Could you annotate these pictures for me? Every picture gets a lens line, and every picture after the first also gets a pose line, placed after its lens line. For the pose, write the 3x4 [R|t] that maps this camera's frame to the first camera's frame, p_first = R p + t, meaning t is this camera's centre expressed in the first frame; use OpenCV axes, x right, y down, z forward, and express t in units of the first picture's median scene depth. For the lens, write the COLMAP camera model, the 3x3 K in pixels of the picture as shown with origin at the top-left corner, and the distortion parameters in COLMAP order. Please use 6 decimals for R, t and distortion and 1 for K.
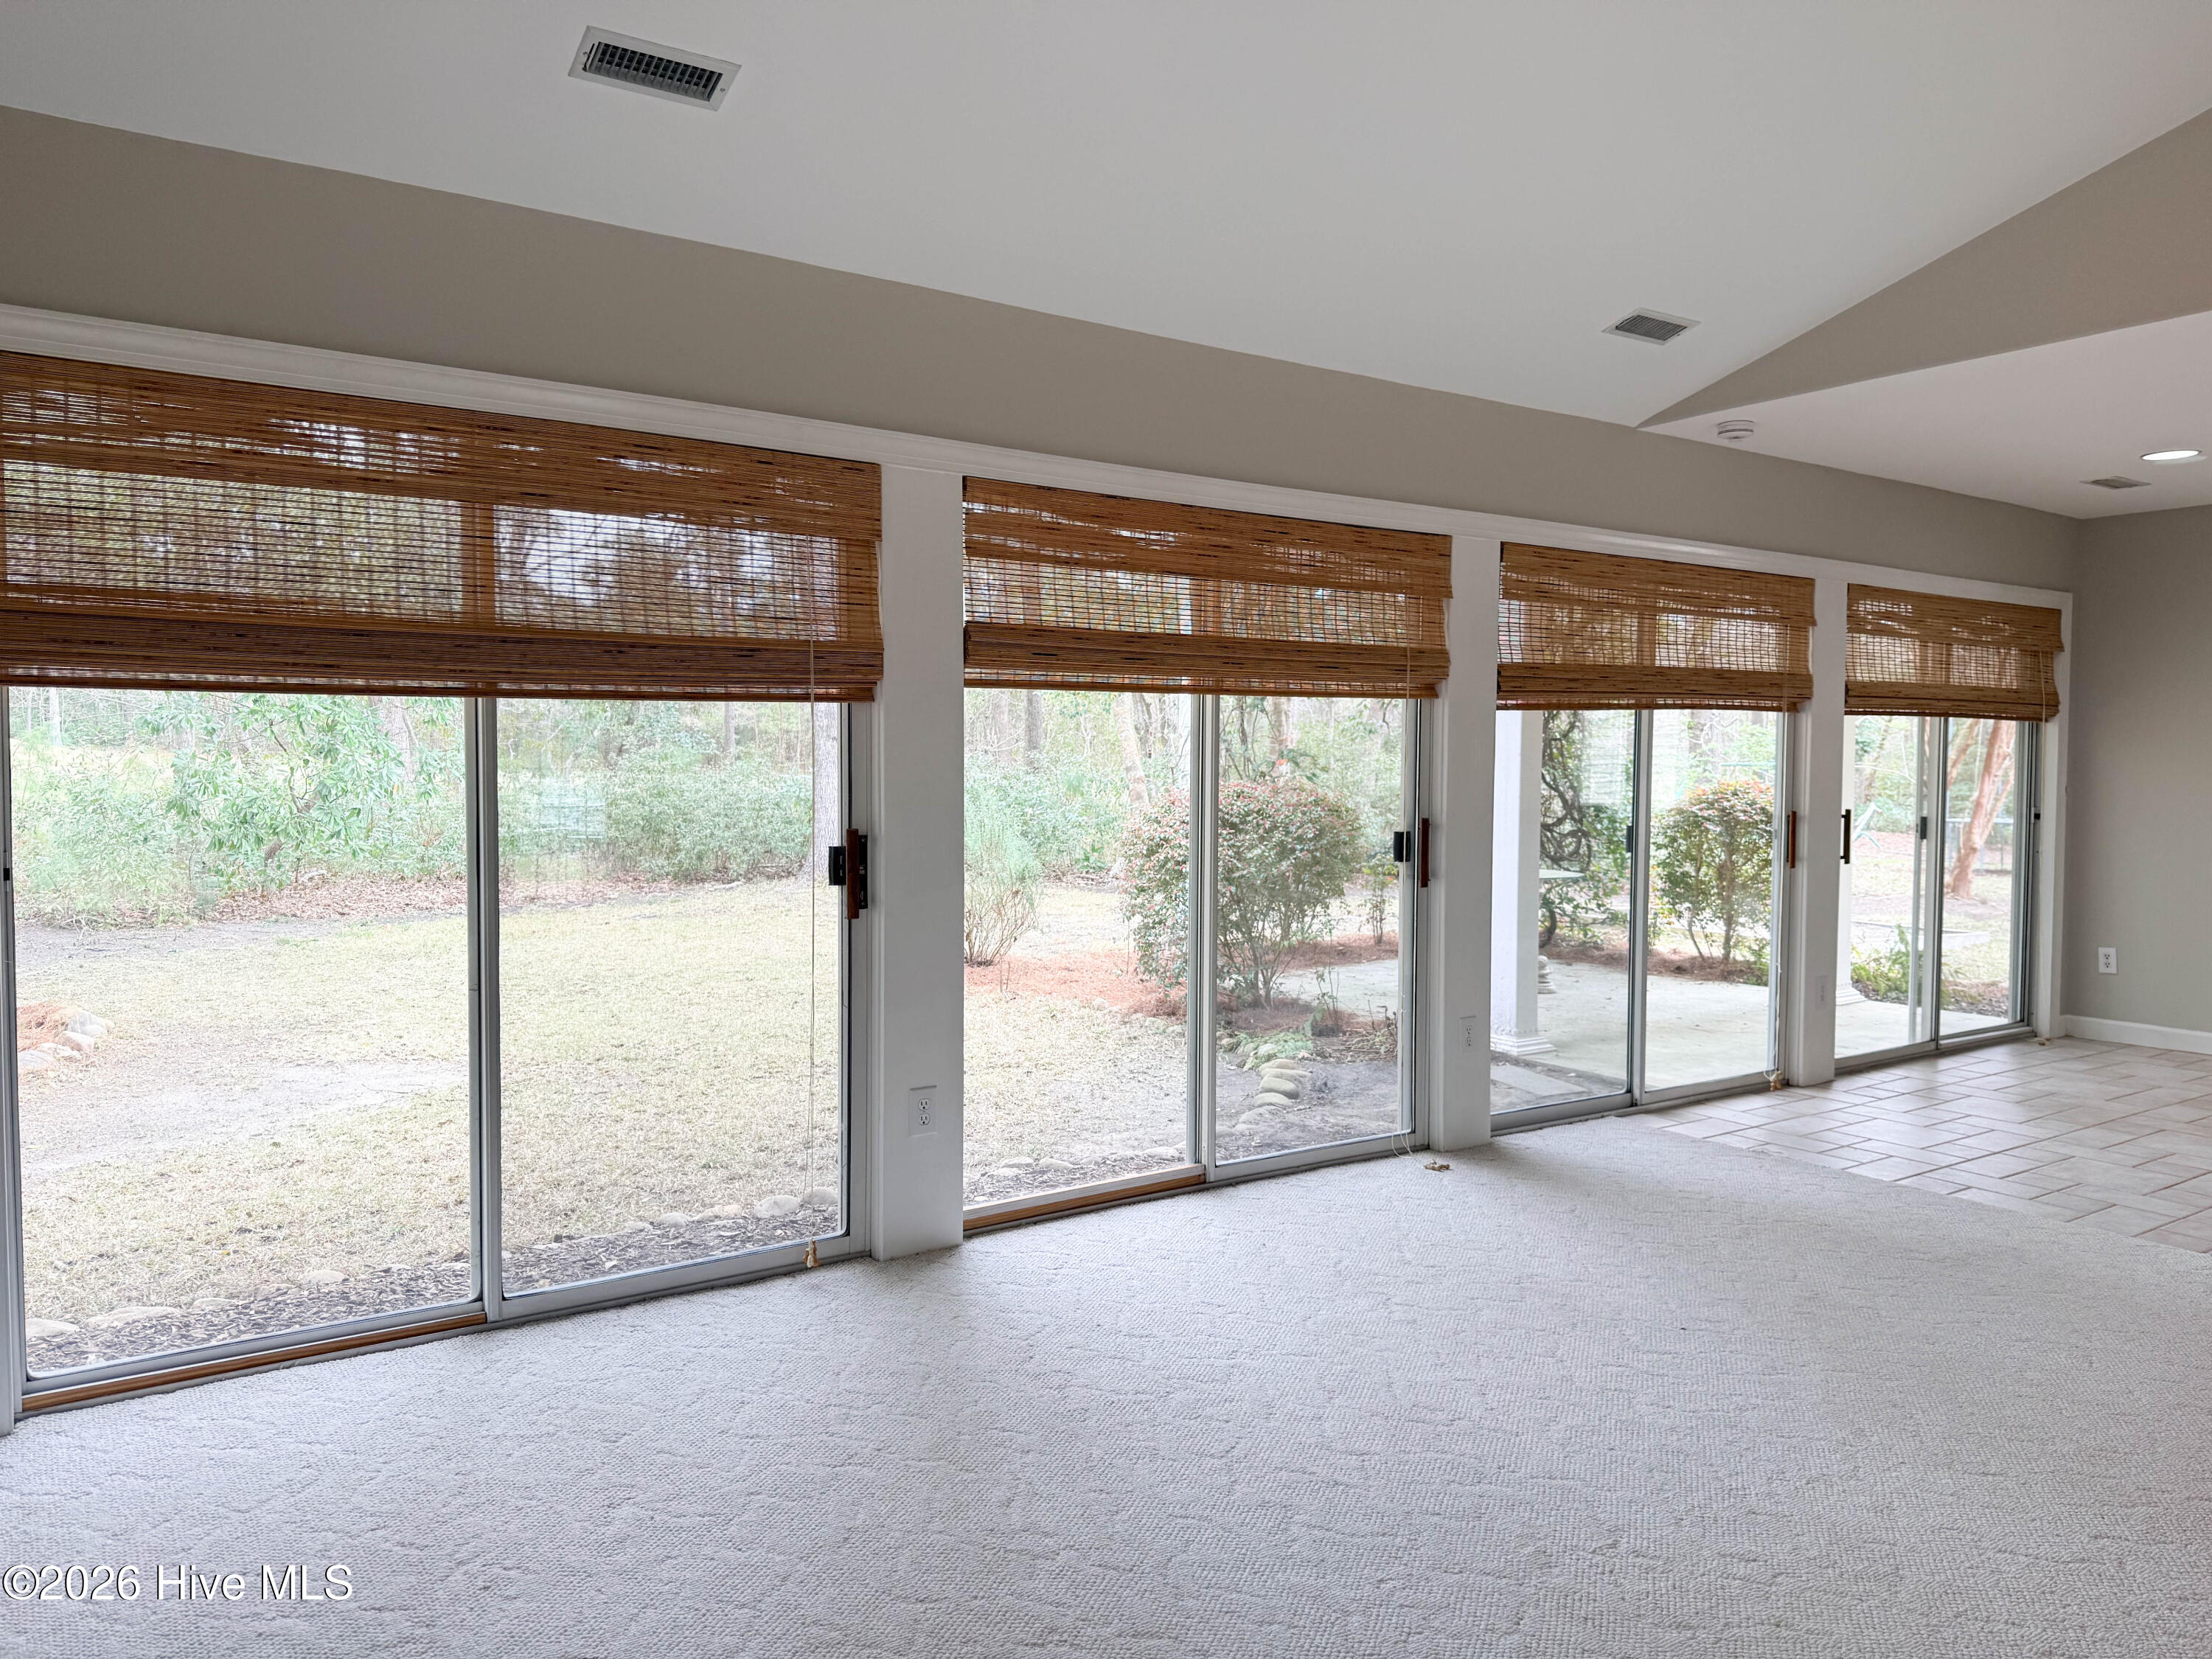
lens RADIAL K [[1557.6, 0, 1123.5], [0, 1557.6, 829.9], [0, 0, 1]] dist [0.058721, -0.059320]
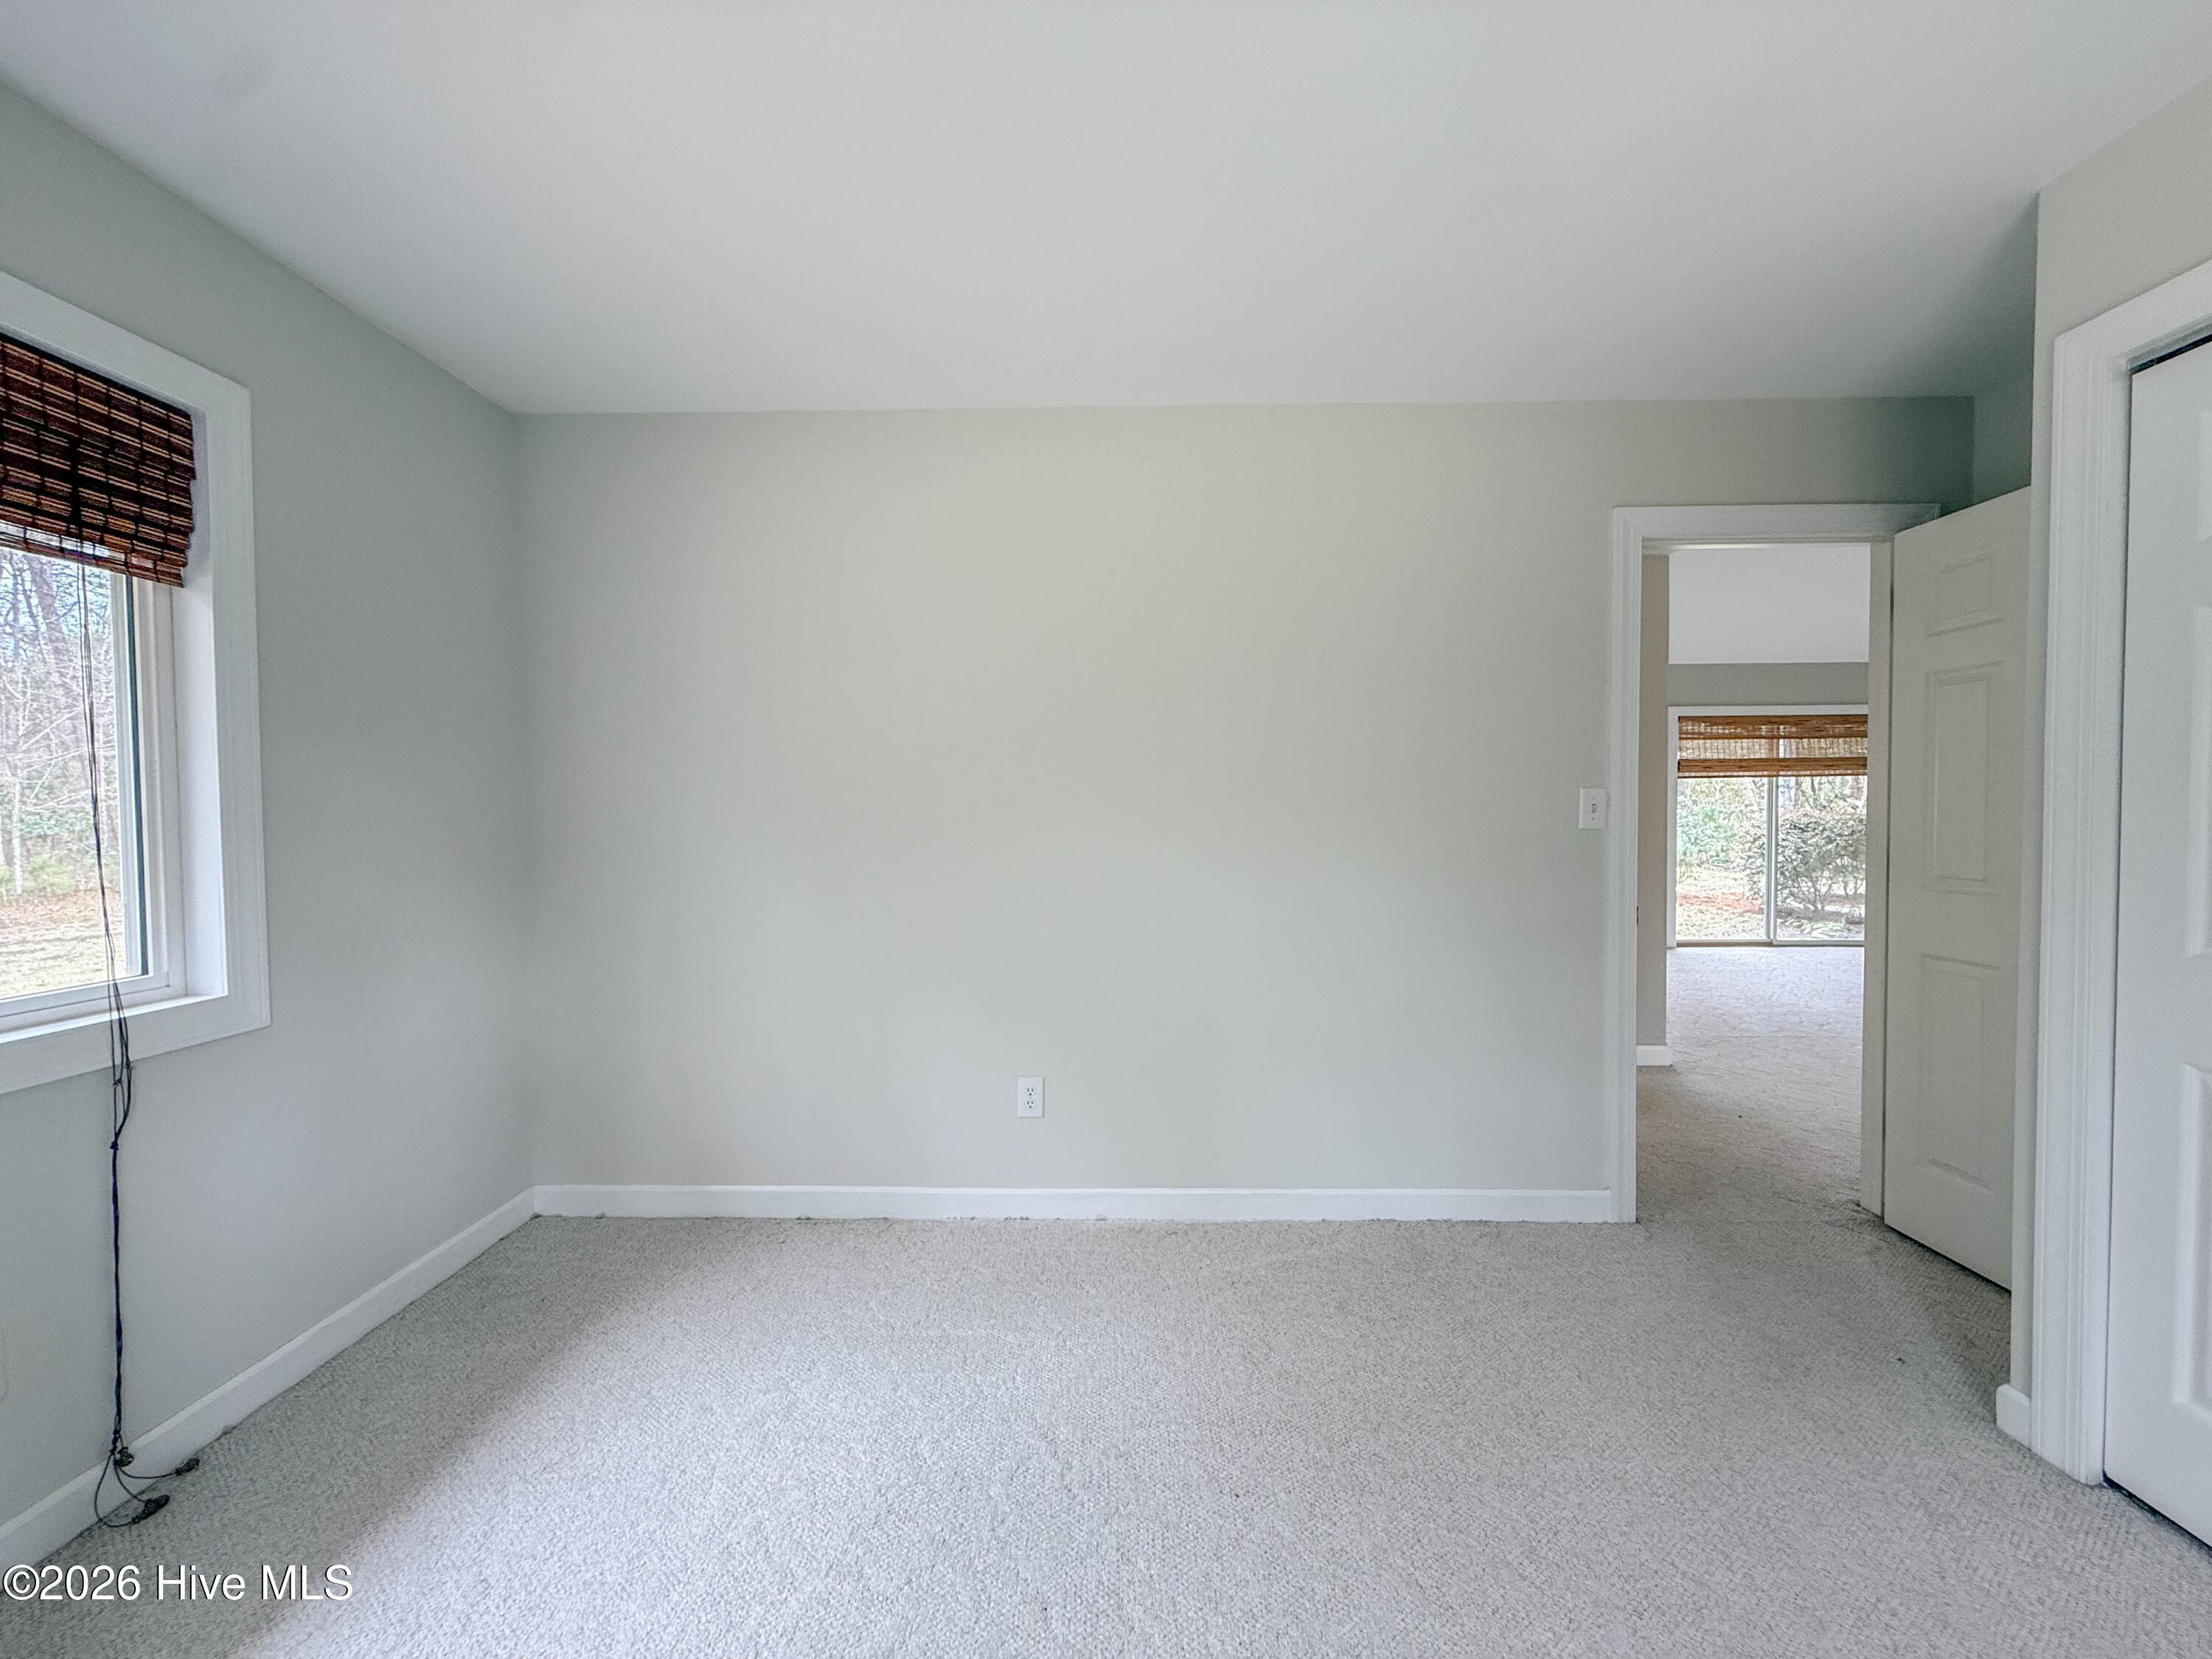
lens RADIAL K [[879.8, 0, 1092.5], [0, 879.8, 832.5], [0, 0, 1]] dist [-0.001009, -0.000108]
pose [[0.802145, 0.002362, -0.597125, 0.012678], [-0.011320, 0.999873, -0.011252, 0.042707], [0.597022, 0.015785, 0.802069, -0.915920]]
